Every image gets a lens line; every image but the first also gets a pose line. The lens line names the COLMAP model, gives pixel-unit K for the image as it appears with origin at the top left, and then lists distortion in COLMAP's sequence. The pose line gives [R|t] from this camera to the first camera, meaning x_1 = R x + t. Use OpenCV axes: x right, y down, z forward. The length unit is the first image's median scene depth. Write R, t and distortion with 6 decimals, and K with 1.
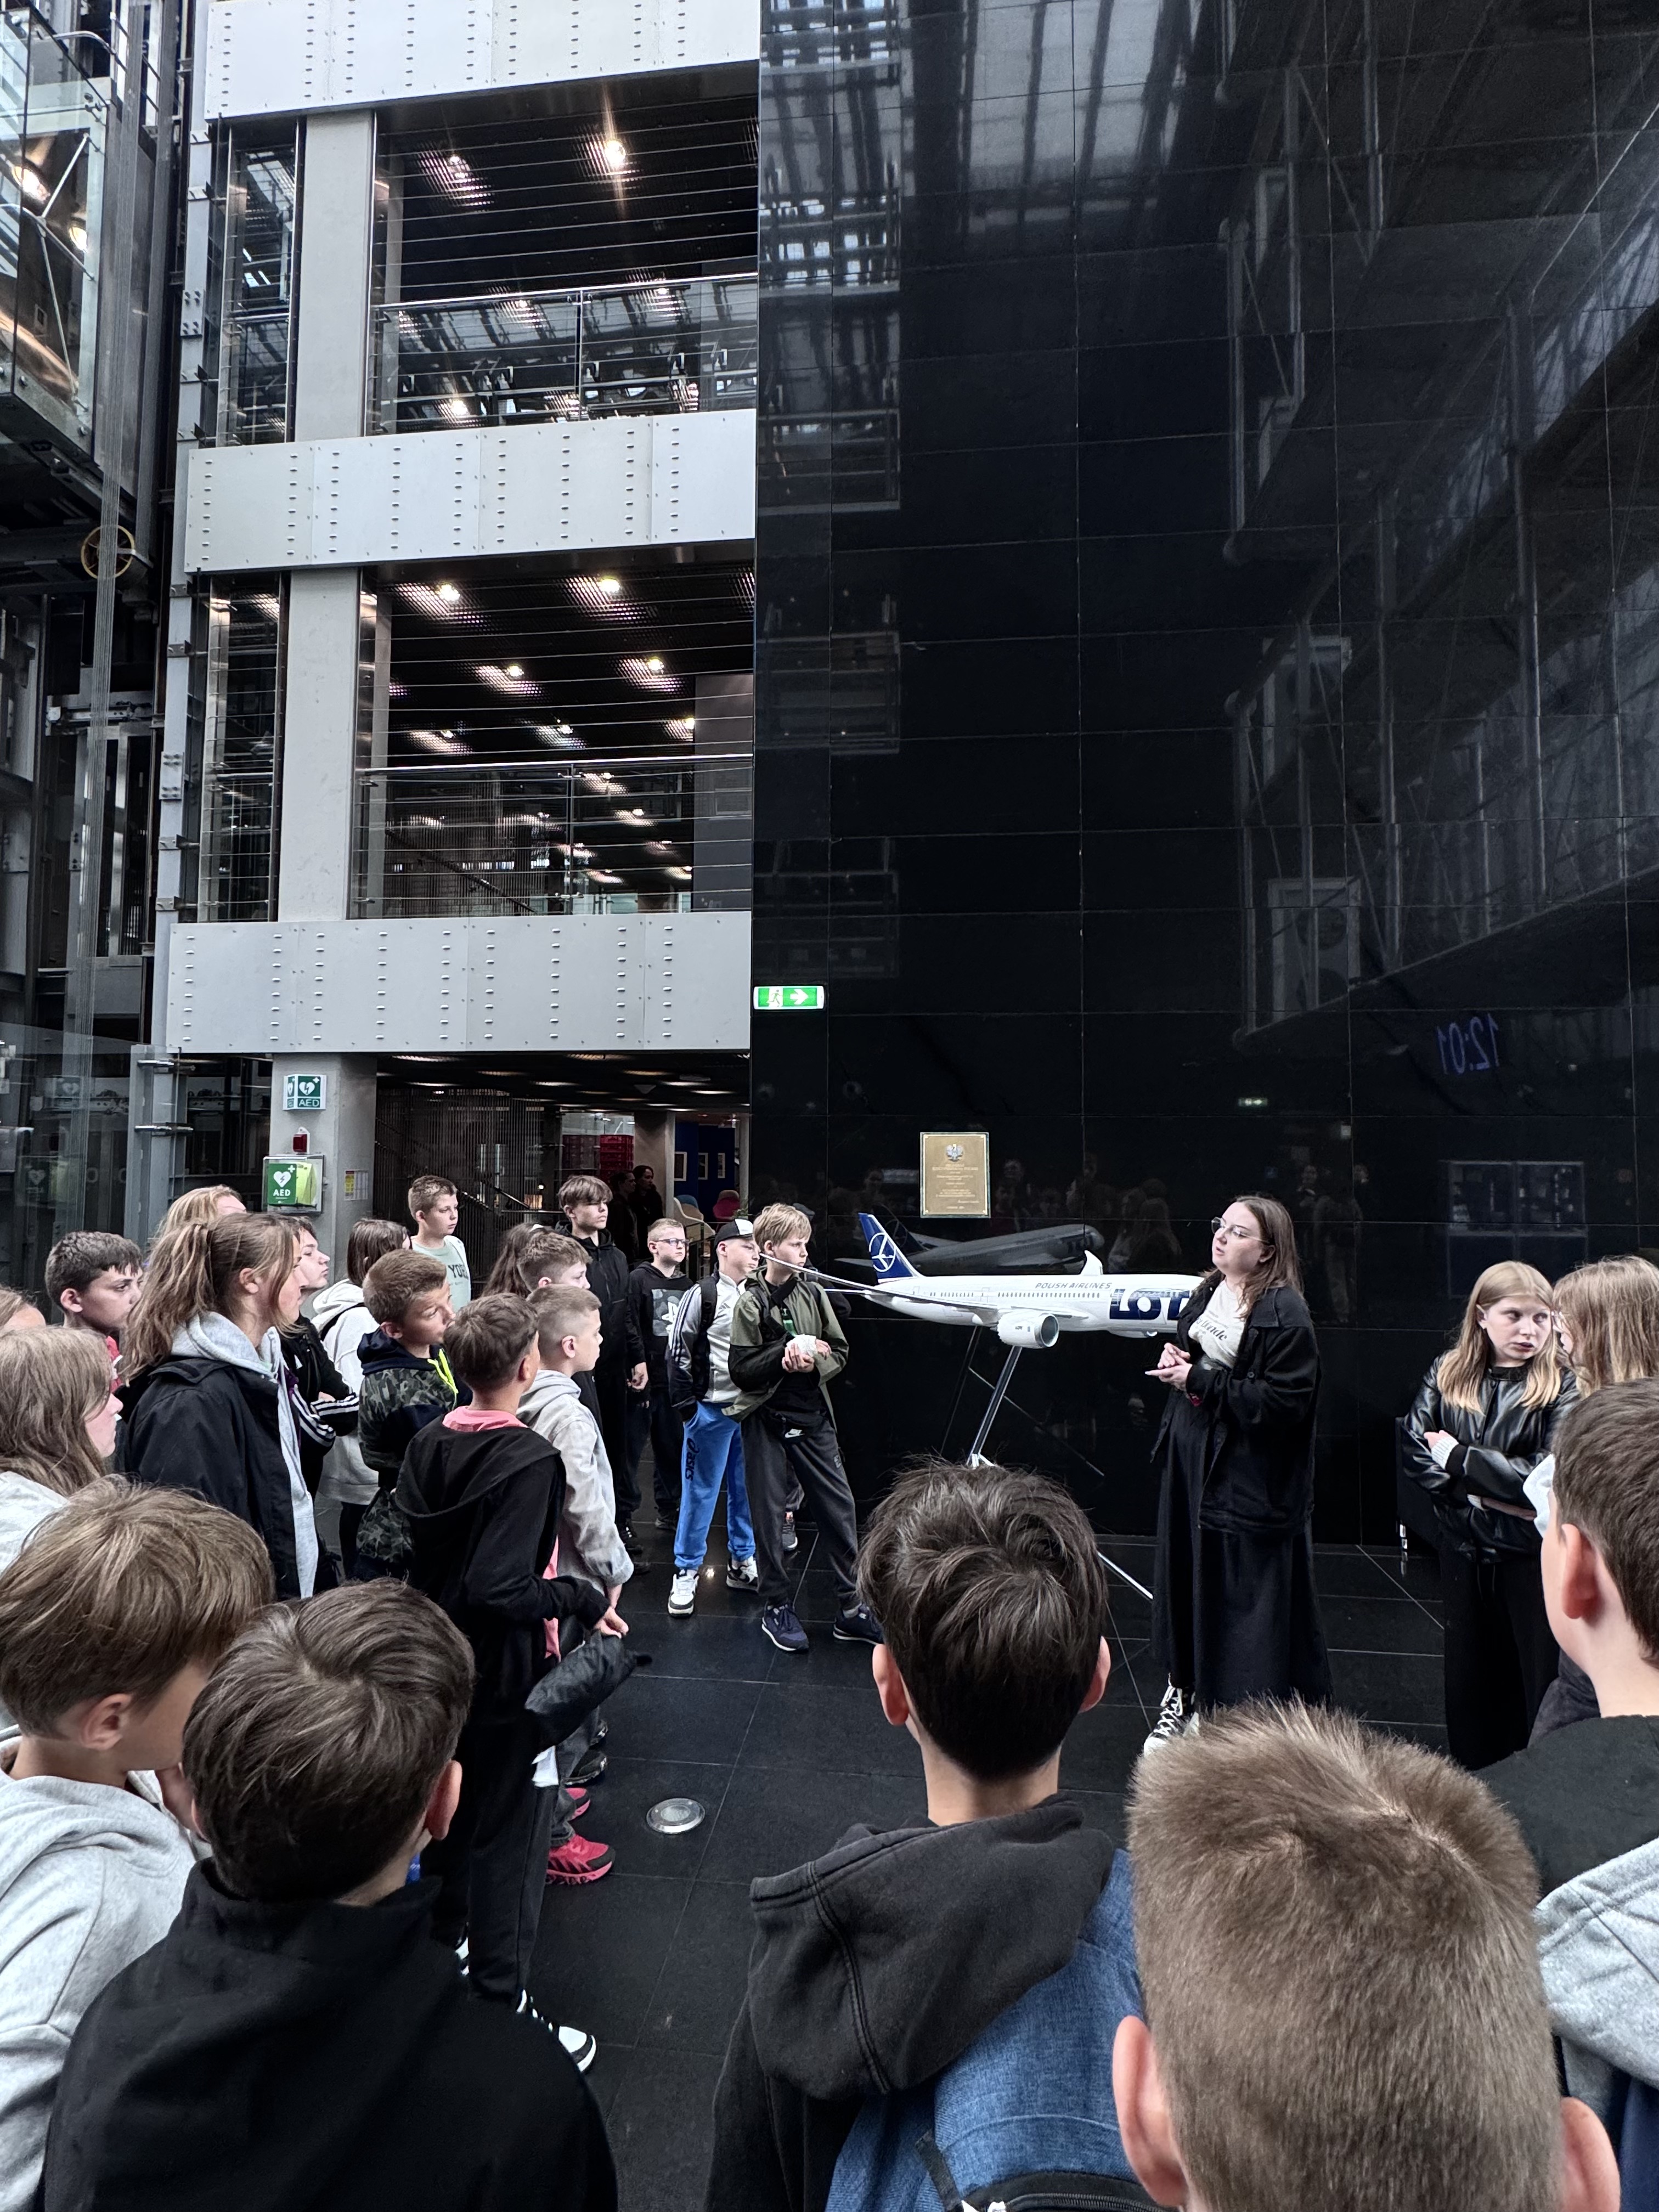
lens RADIAL K [[1087.5, 0, 829.5], [0, 1087.5, 1106.0], [0, 0, 1]] dist [-0.001559, -0.000129]
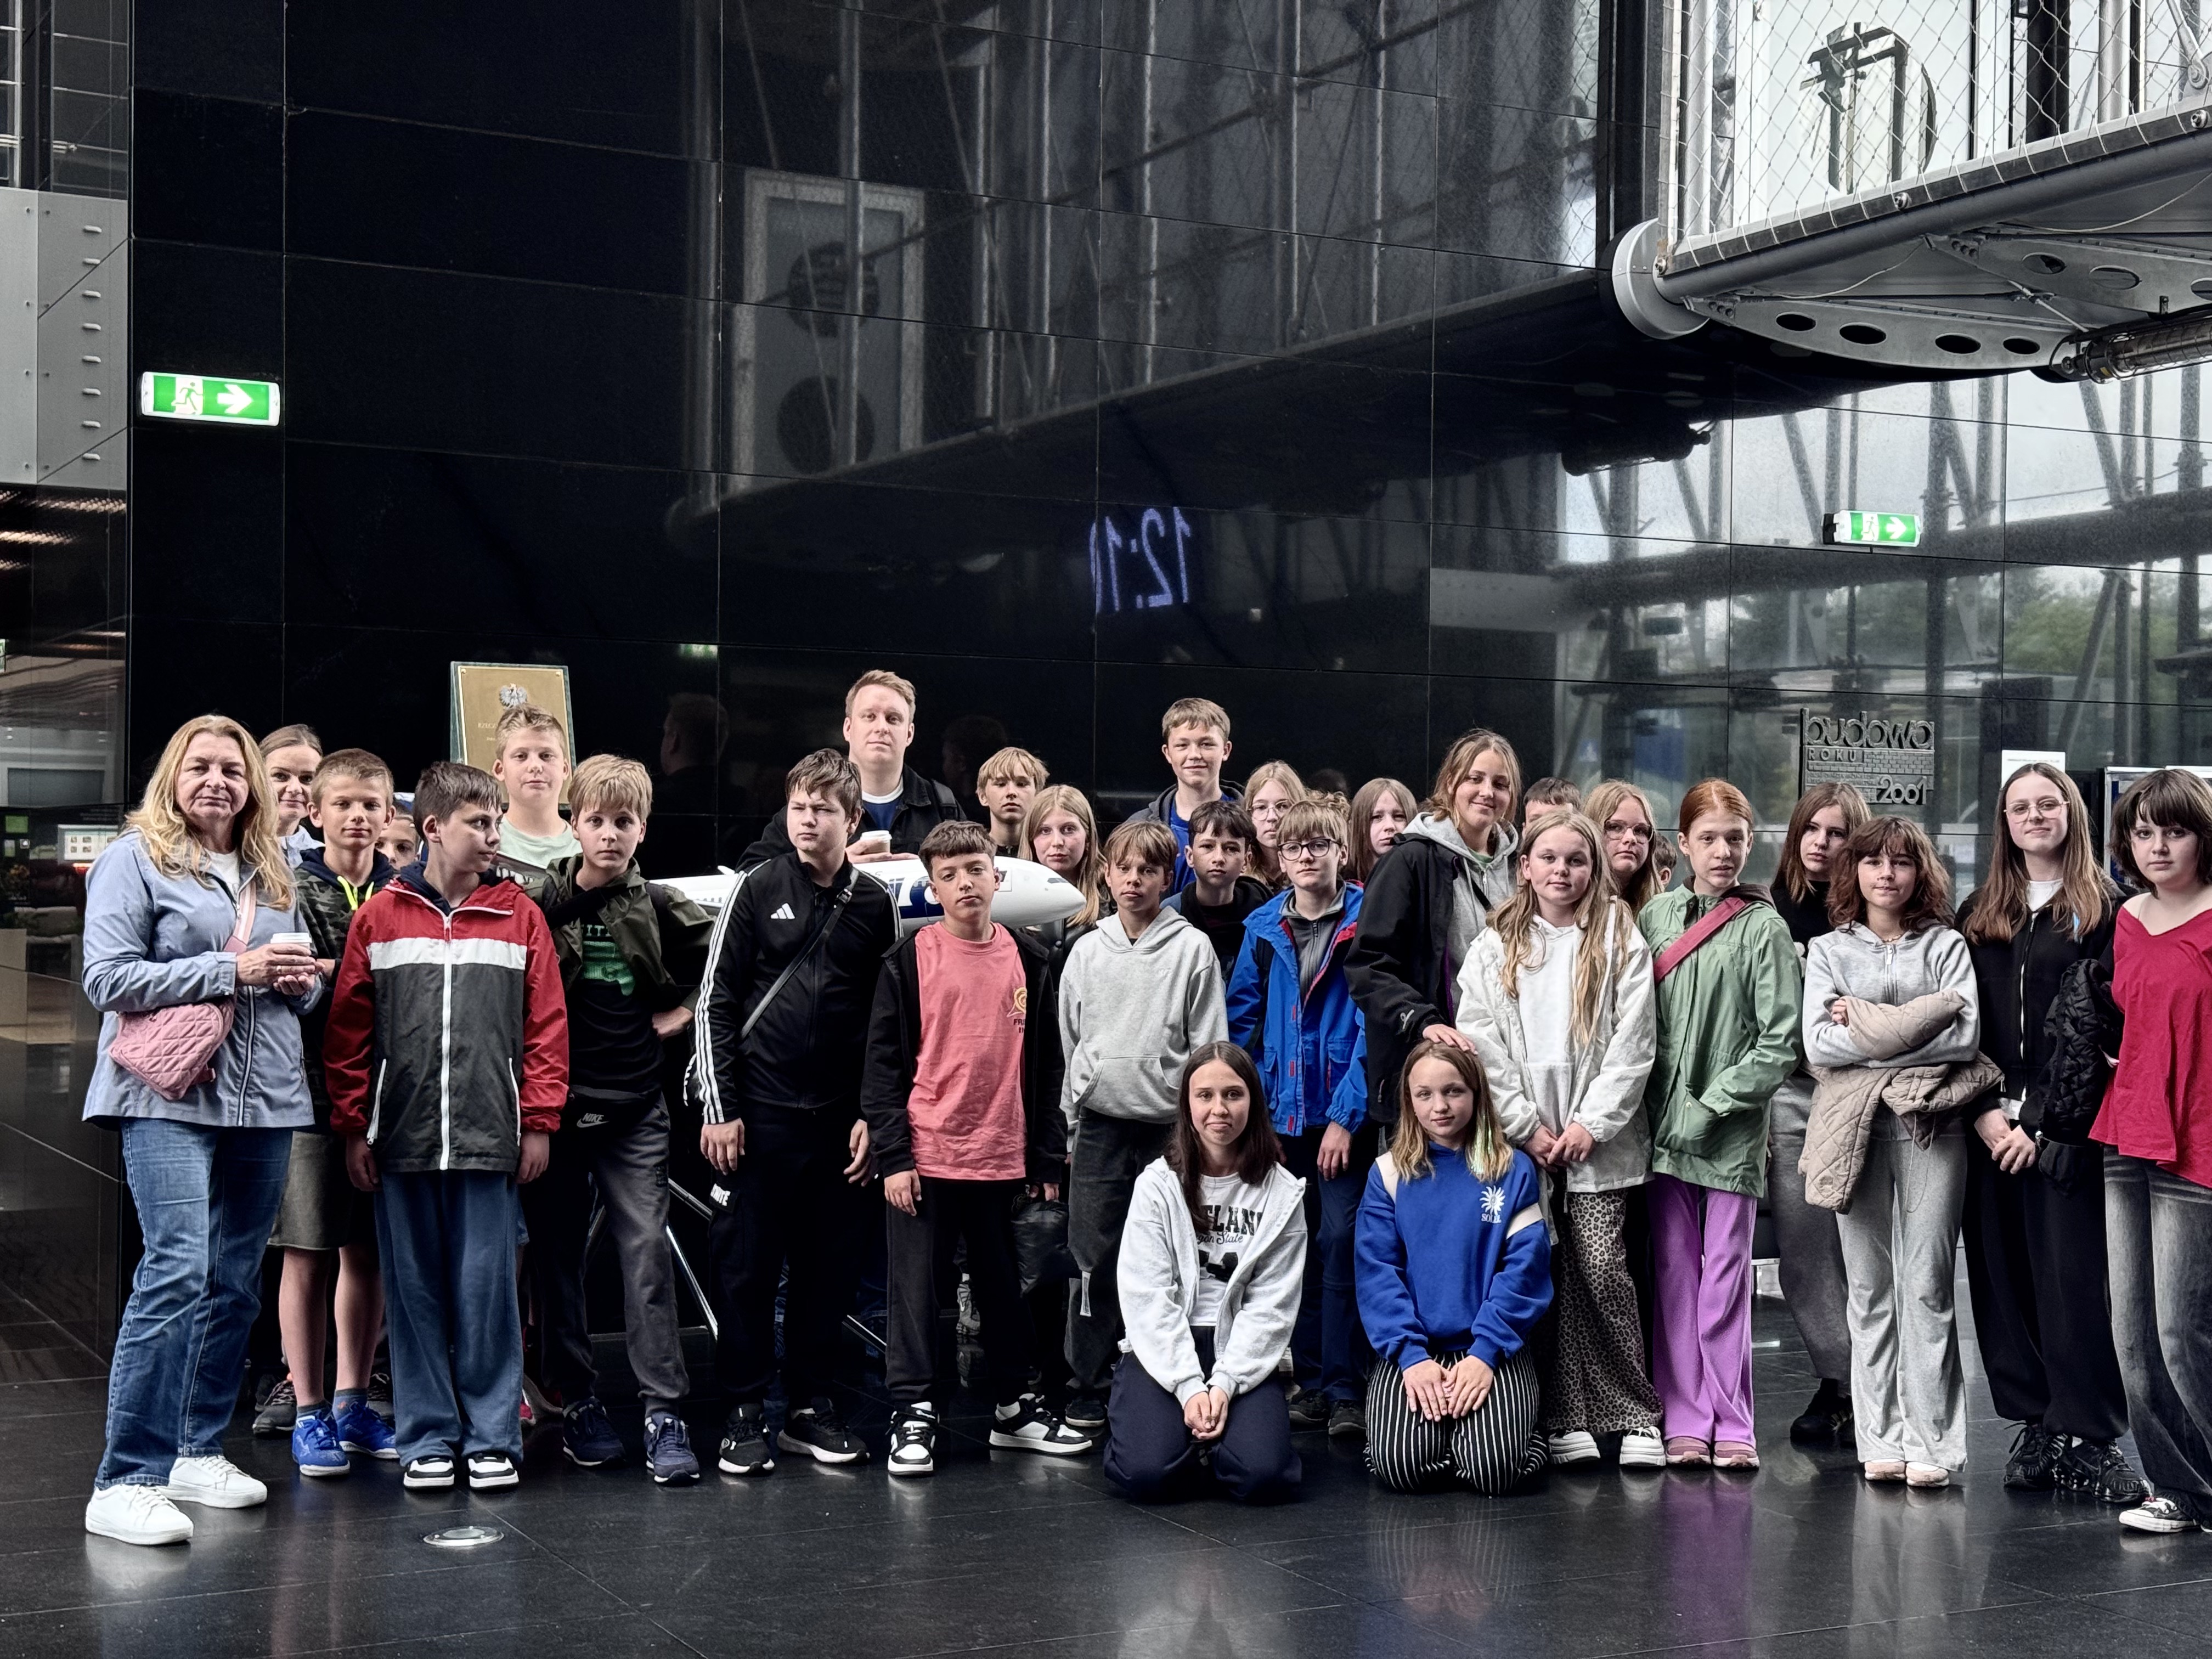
lens RADIAL K [[3158.5, 0, 1106.0], [0, 3158.5, 829.5], [0, 0, 1]] dist [-0.018313, -0.004507]
pose [[0.829215, 0.005284, 0.558904, -0.534231], [-0.028491, 0.999055, 0.032824, 0.046563], [-0.558203, -0.043142, 0.828582, -0.522527]]
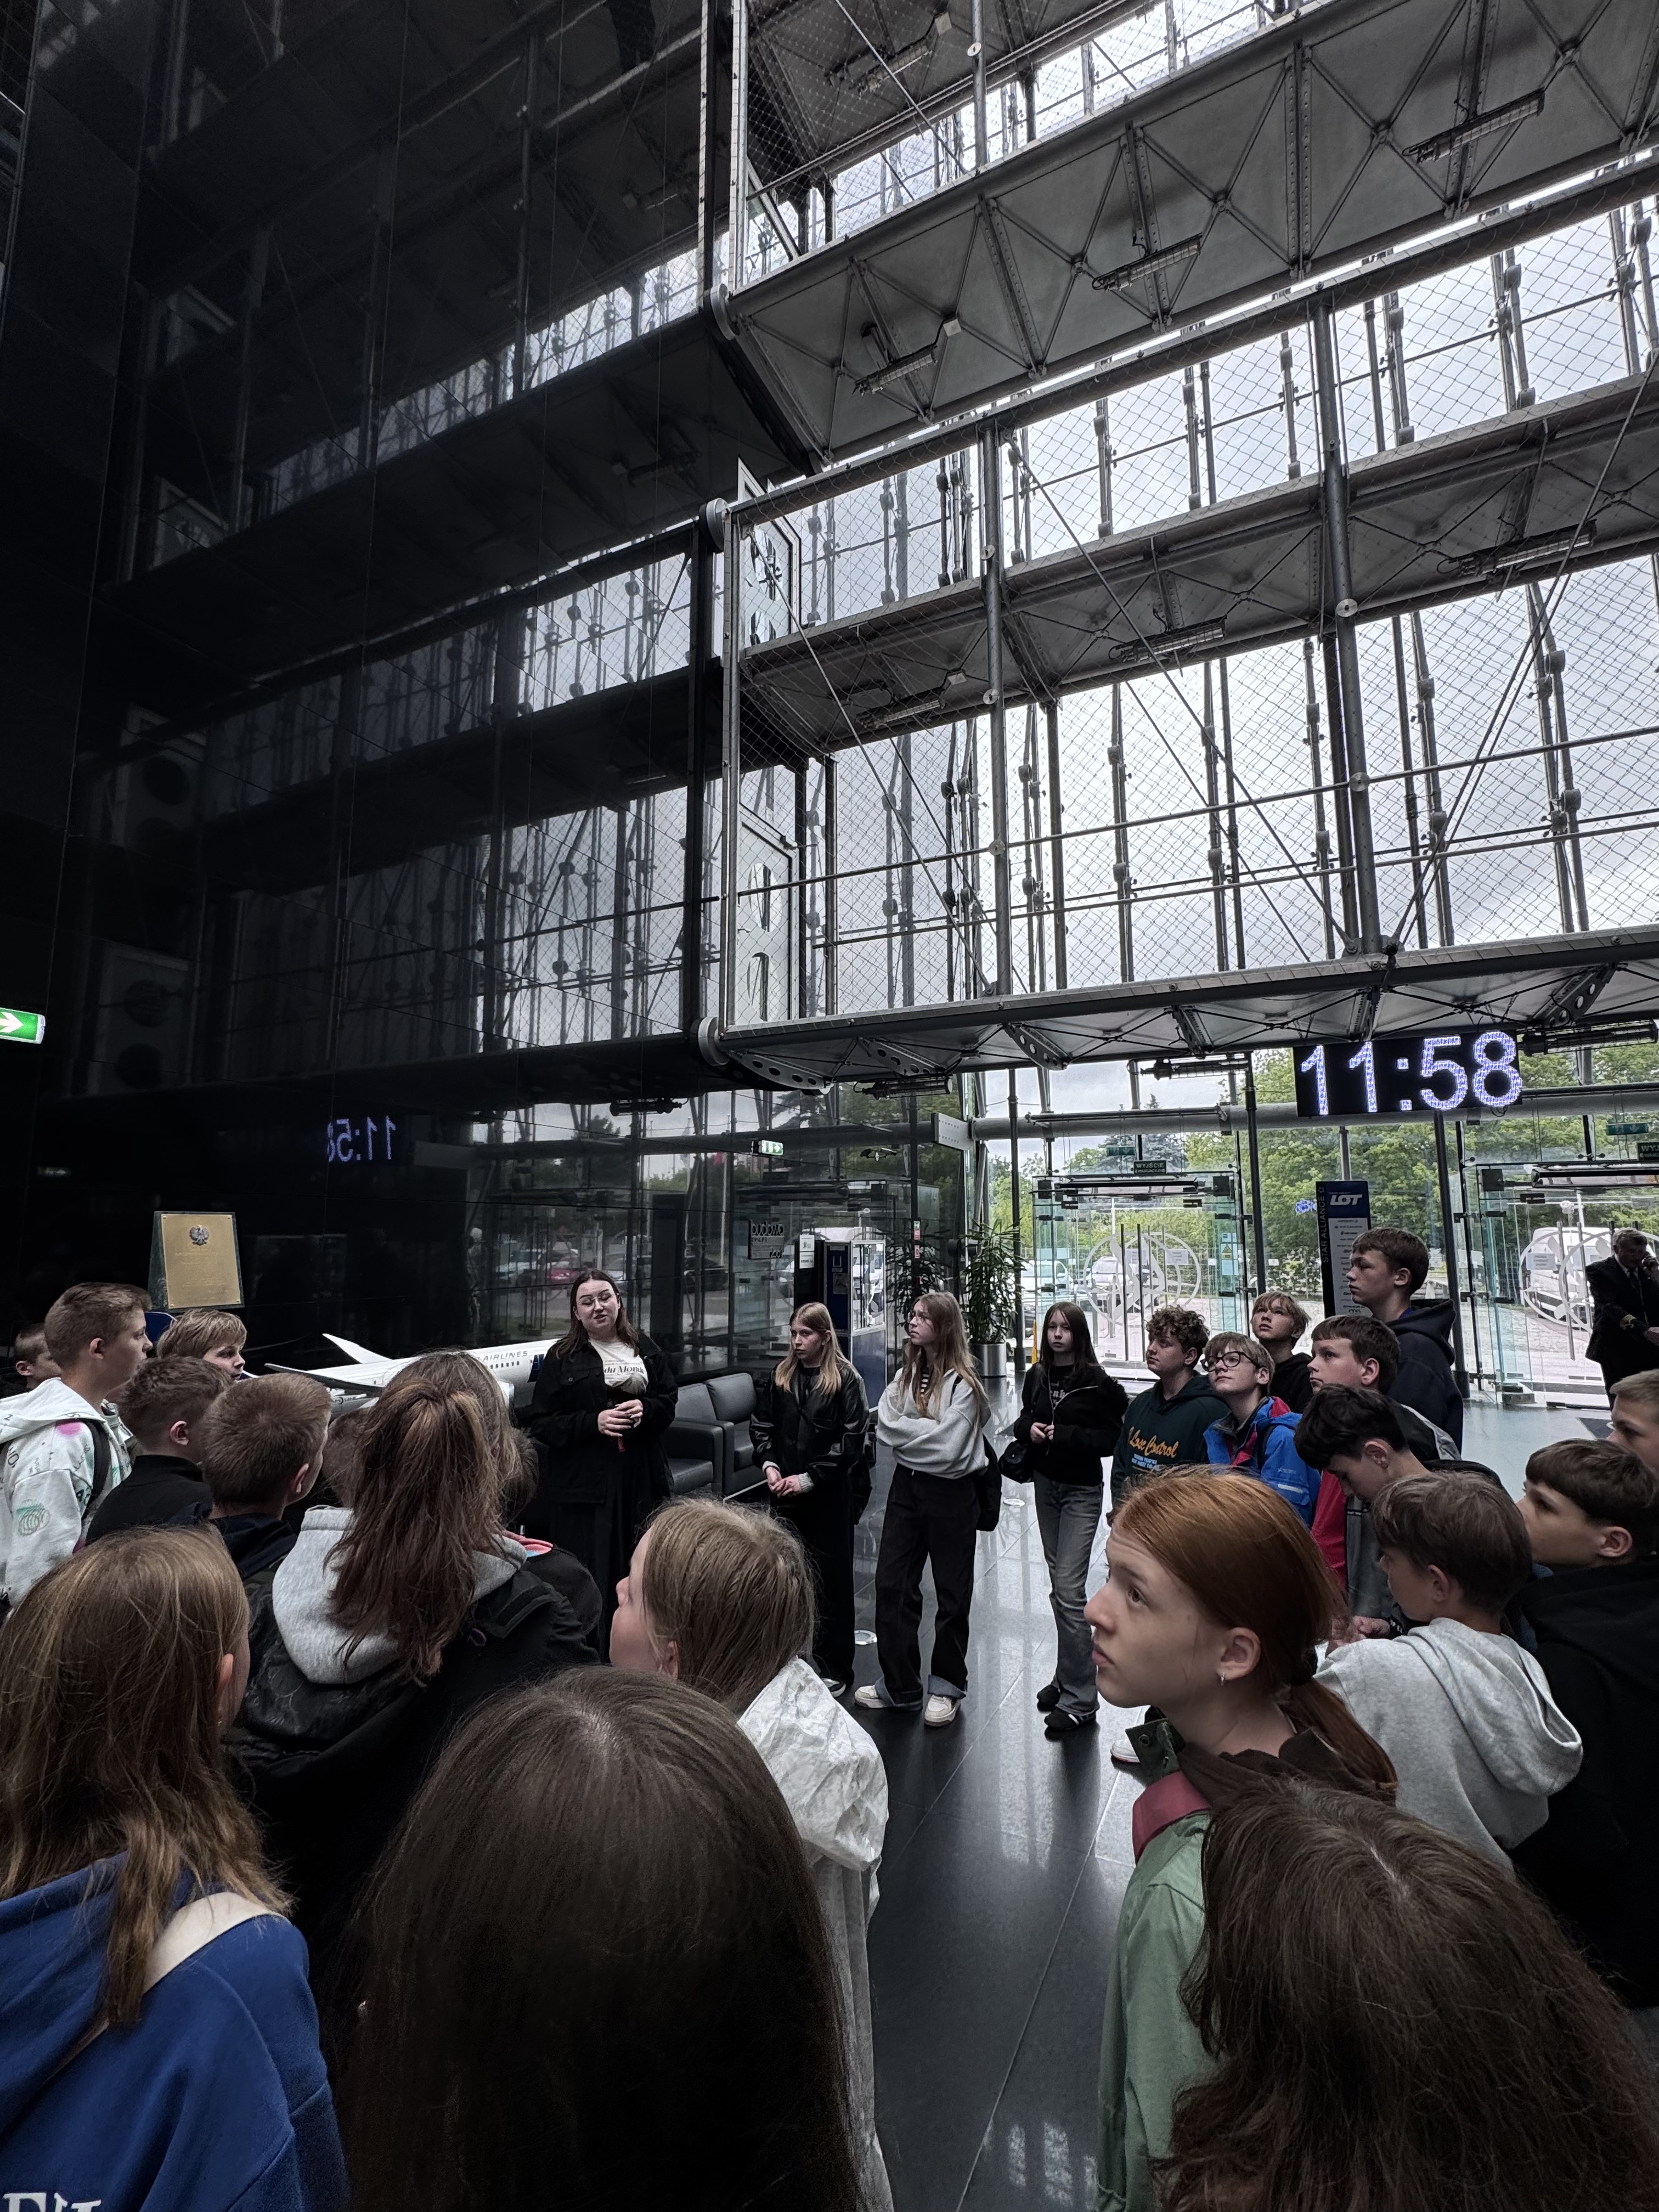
lens RADIAL K [[974.8, 0, 829.5], [0, 974.8, 1106.0], [0, 0, 1]] dist [-0.000498, 0.000005]
pose [[0.342979, 0.114447, 0.932345, -0.442776], [-0.032757, 0.993404, -0.109892, 0.008622], [-0.938772, 0.007149, 0.344466, 0.255515]]
